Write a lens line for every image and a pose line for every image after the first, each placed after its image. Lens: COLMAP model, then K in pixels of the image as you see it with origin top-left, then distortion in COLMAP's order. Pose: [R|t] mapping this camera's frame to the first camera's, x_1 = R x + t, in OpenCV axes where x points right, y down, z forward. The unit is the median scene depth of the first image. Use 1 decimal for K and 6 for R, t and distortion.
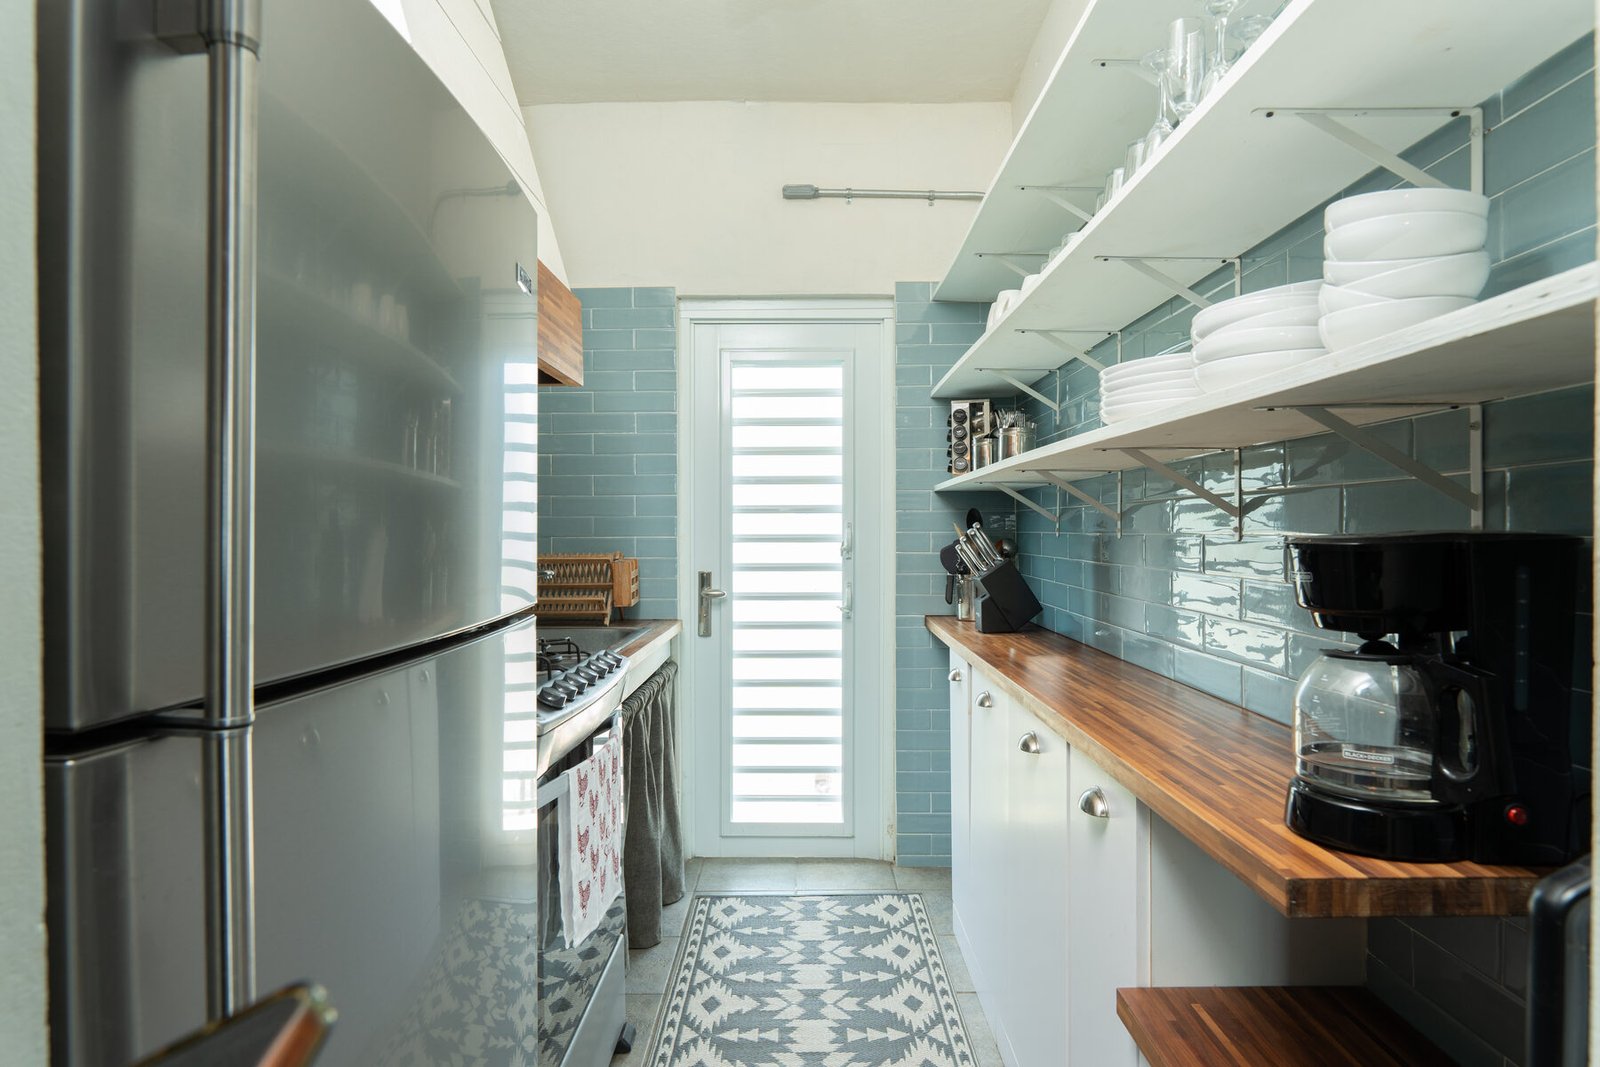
lens RADIAL K [[945.5, 0, 800.0], [0, 945.5, 533.5], [0, 0, 1]] dist [-0.016377, -0.000876]
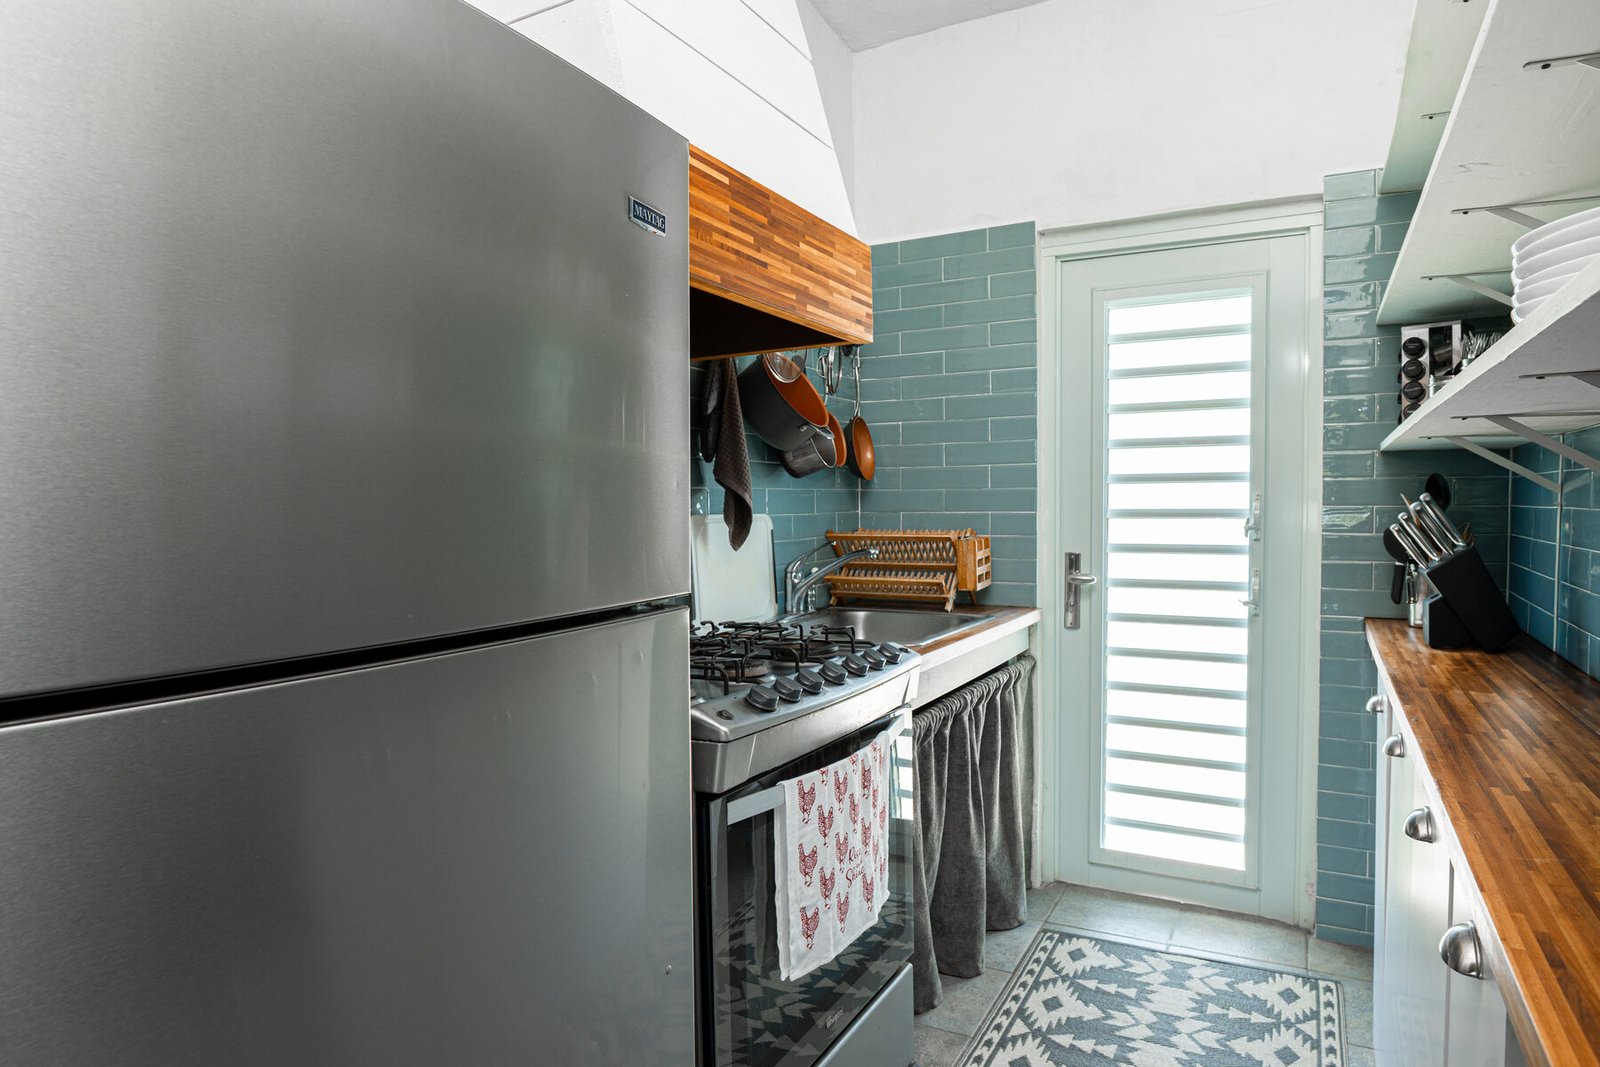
lens RADIAL K [[981.0, 0, 800.0], [0, 981.0, 533.5], [0, 0, 1]] dist [-0.024710, -0.000312]
pose [[0.882810, 0.011386, -0.469592, 0.111974], [0.002433, 0.999582, 0.028811, -0.003336], [0.469724, -0.026578, 0.882413, 0.121576]]
